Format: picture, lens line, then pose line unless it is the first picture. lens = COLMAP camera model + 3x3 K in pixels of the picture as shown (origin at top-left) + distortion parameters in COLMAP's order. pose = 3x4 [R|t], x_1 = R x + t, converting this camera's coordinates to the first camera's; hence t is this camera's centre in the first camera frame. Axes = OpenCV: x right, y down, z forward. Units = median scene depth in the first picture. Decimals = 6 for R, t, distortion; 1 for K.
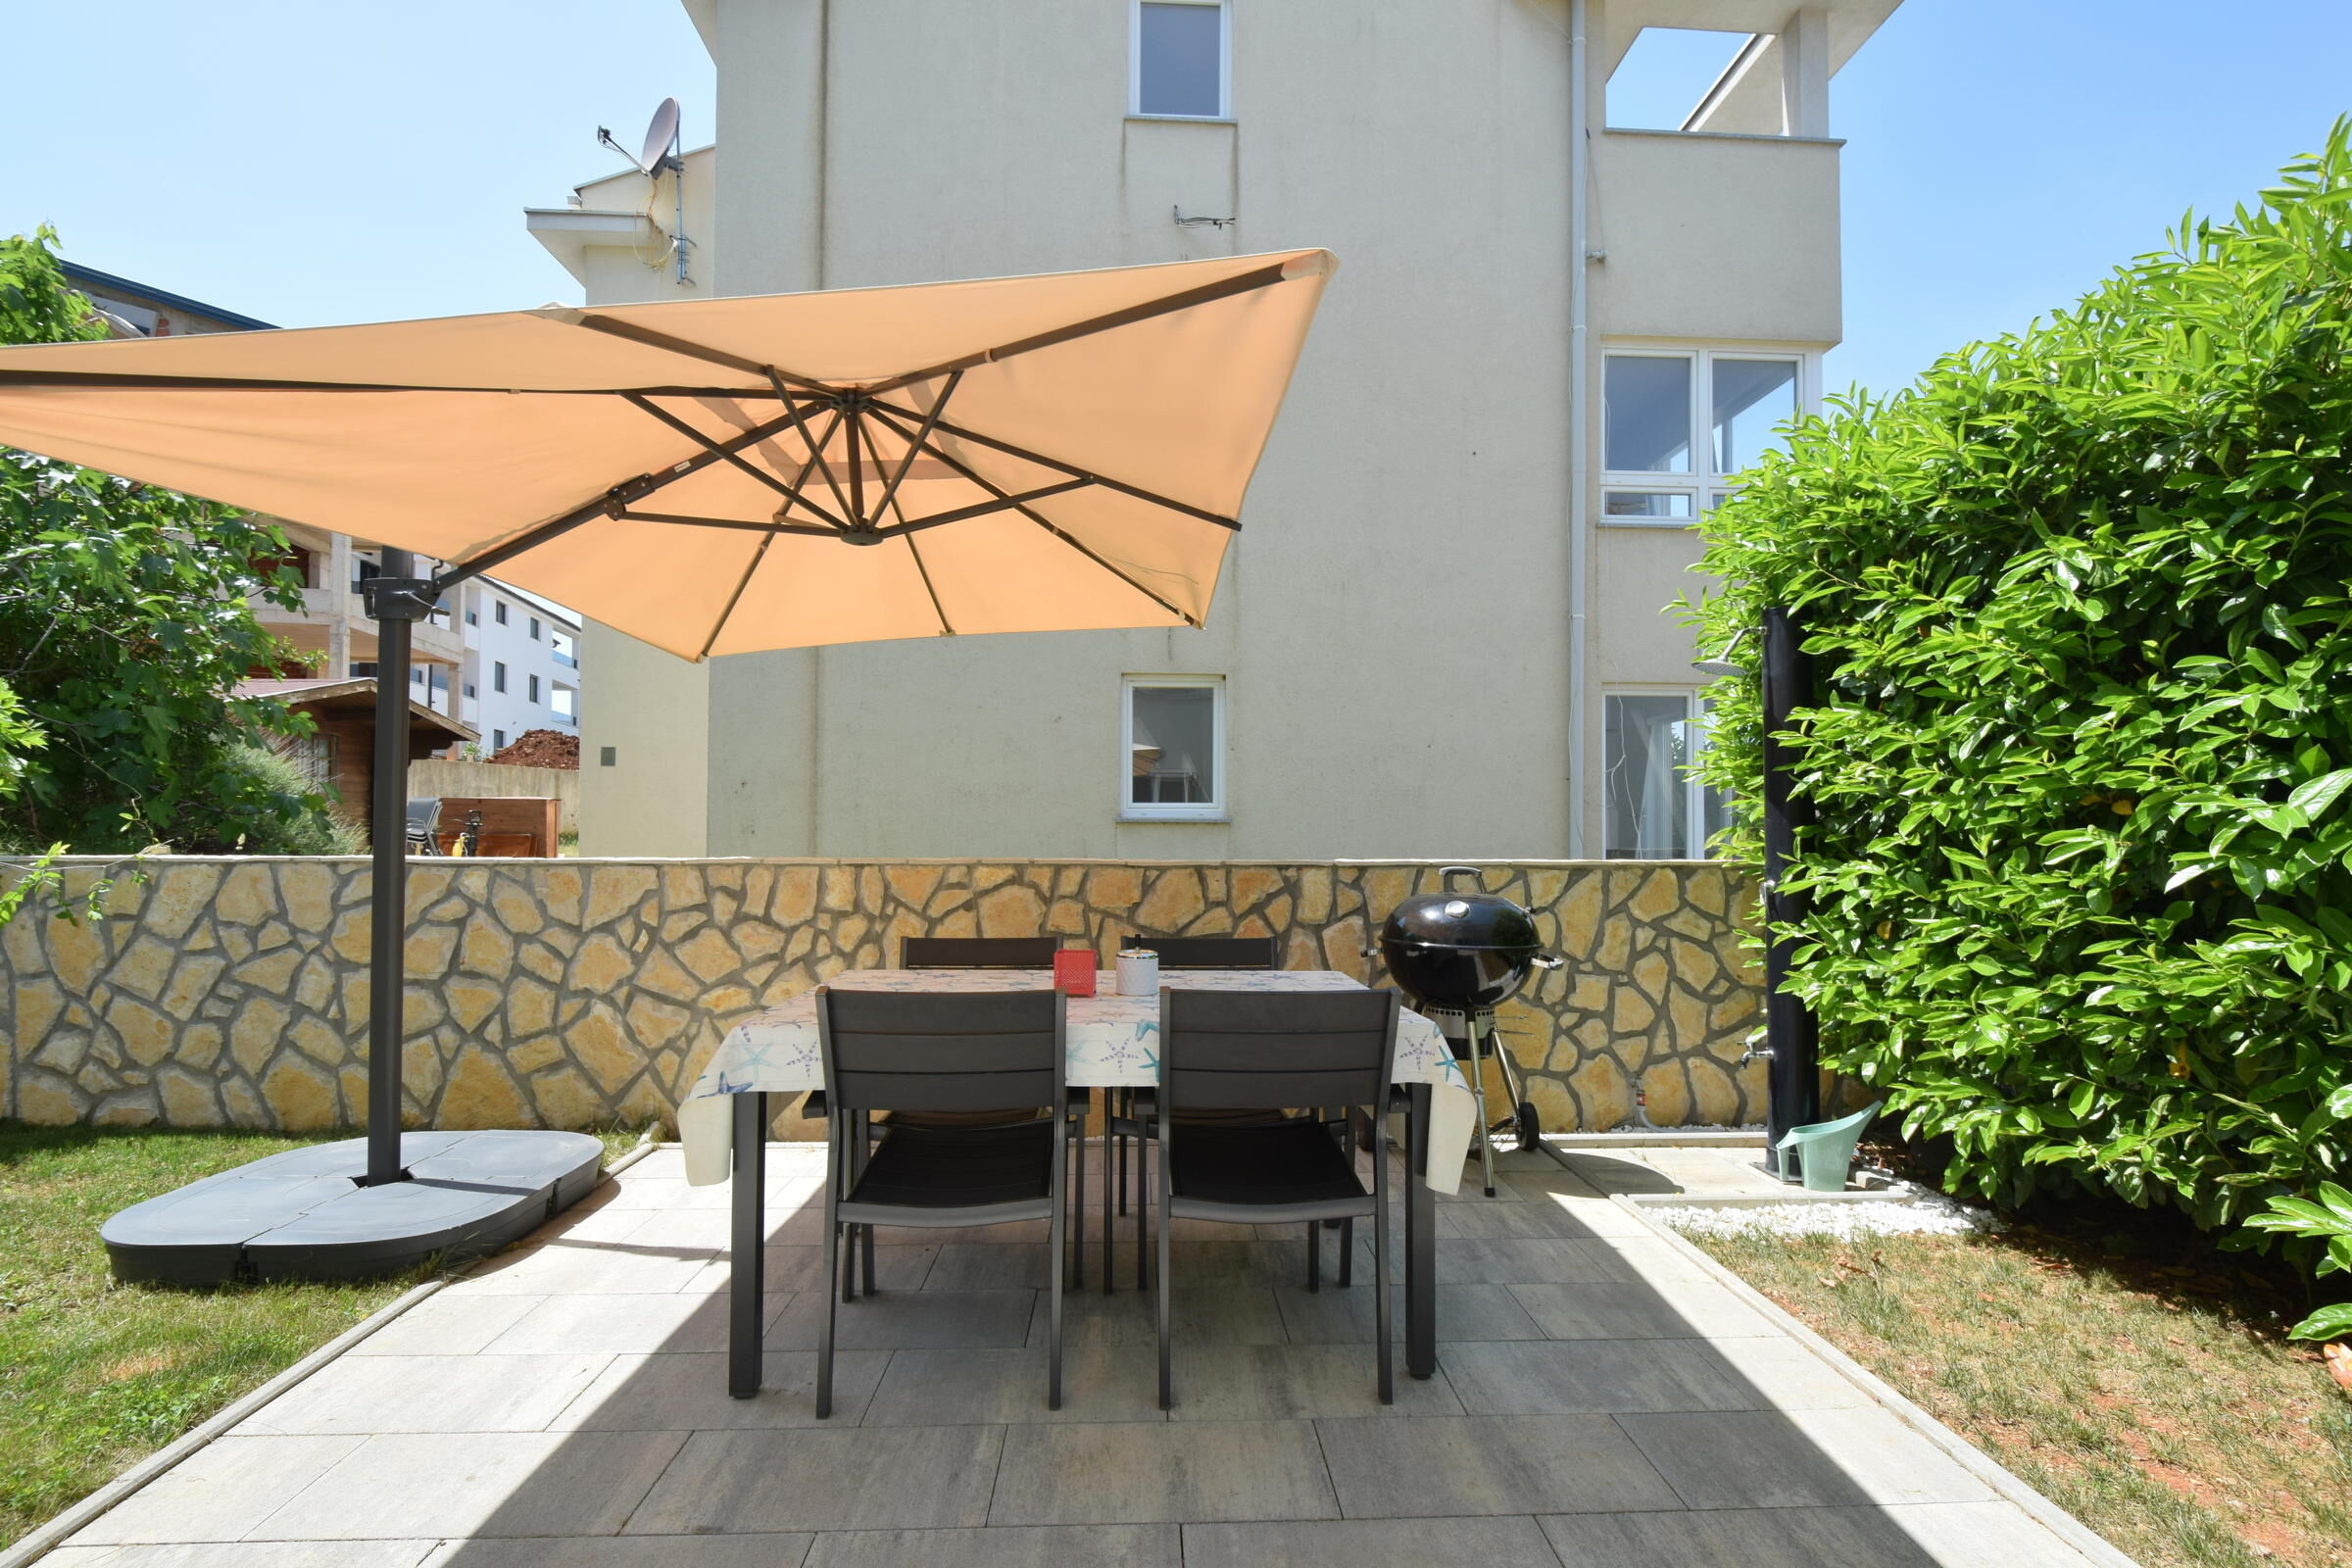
lens RADIAL K [[1024.3, 0, 1174.3], [0, 1024.3, 817.2], [0, 0, 1]] dist [-0.001838, -0.000923]
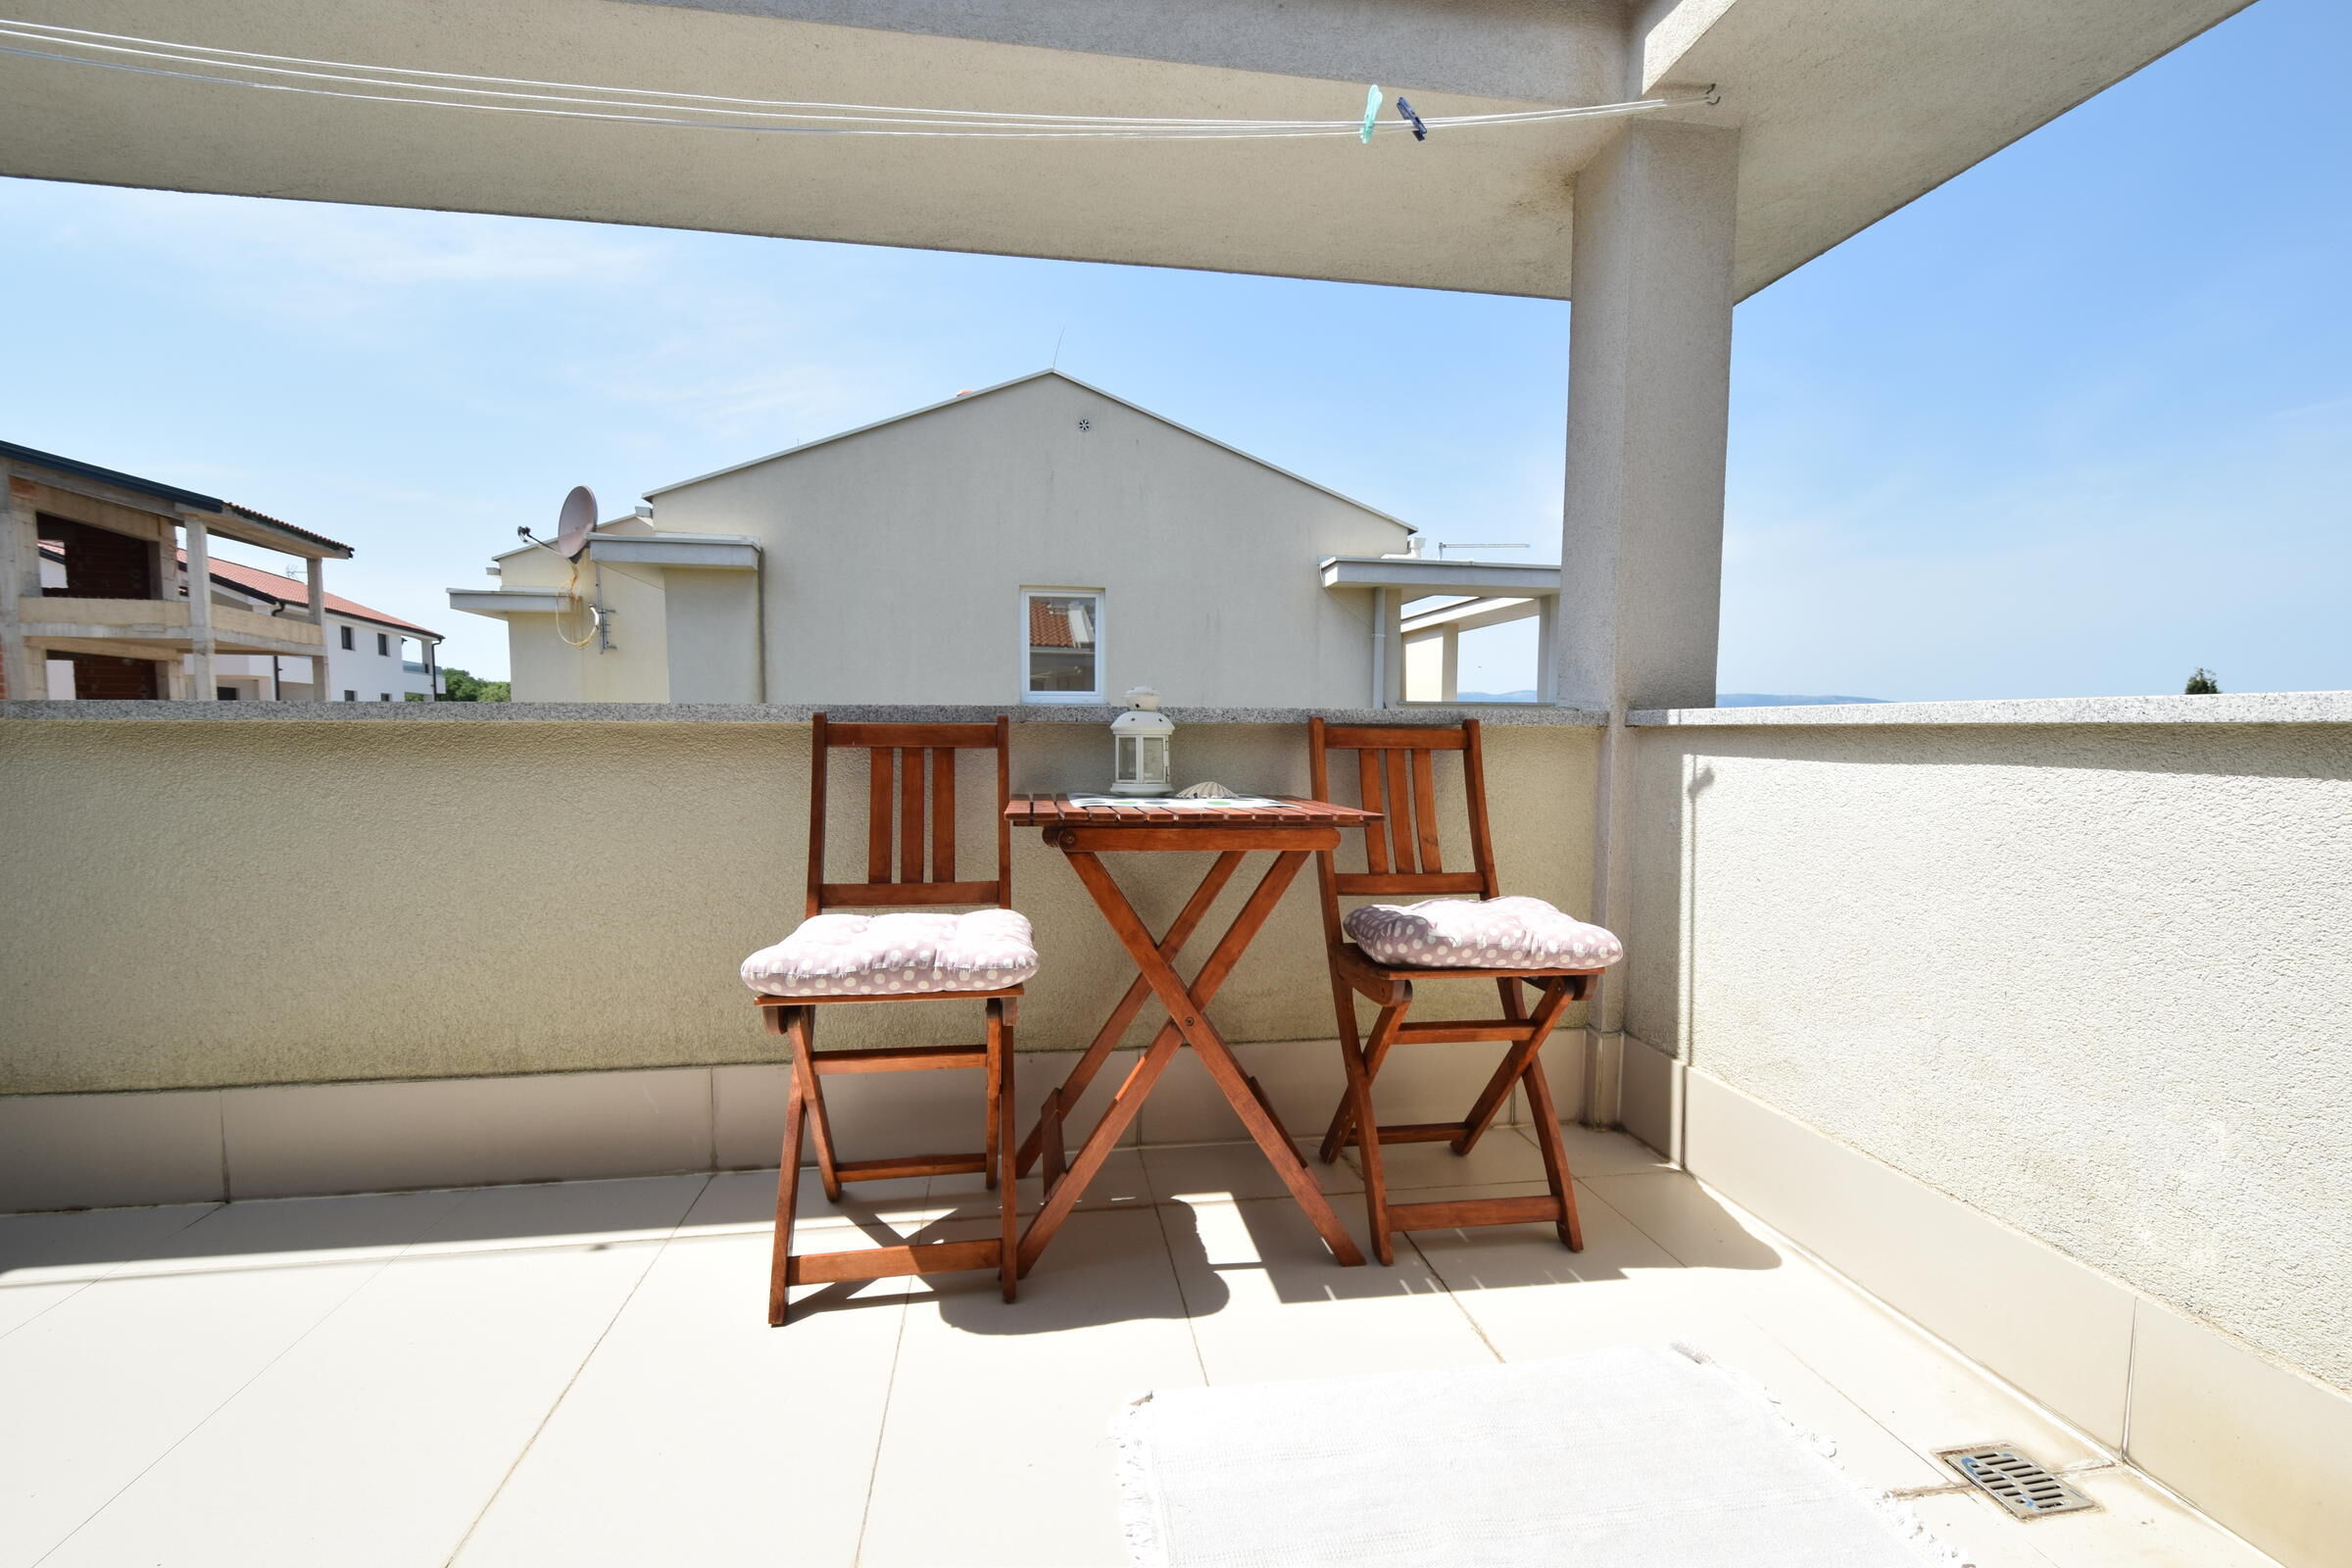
lens RADIAL K [[1002.0, 0, 1180.3], [0, 1002.0, 826.0], [0, 0, 1]] dist [-0.007312, -0.000254]
pose [[0.991428, -0.000581, 0.130651, -0.026833], [-0.013321, 0.994329, 0.105507, -1.386059], [-0.129971, -0.106343, 0.985799, -0.471626]]
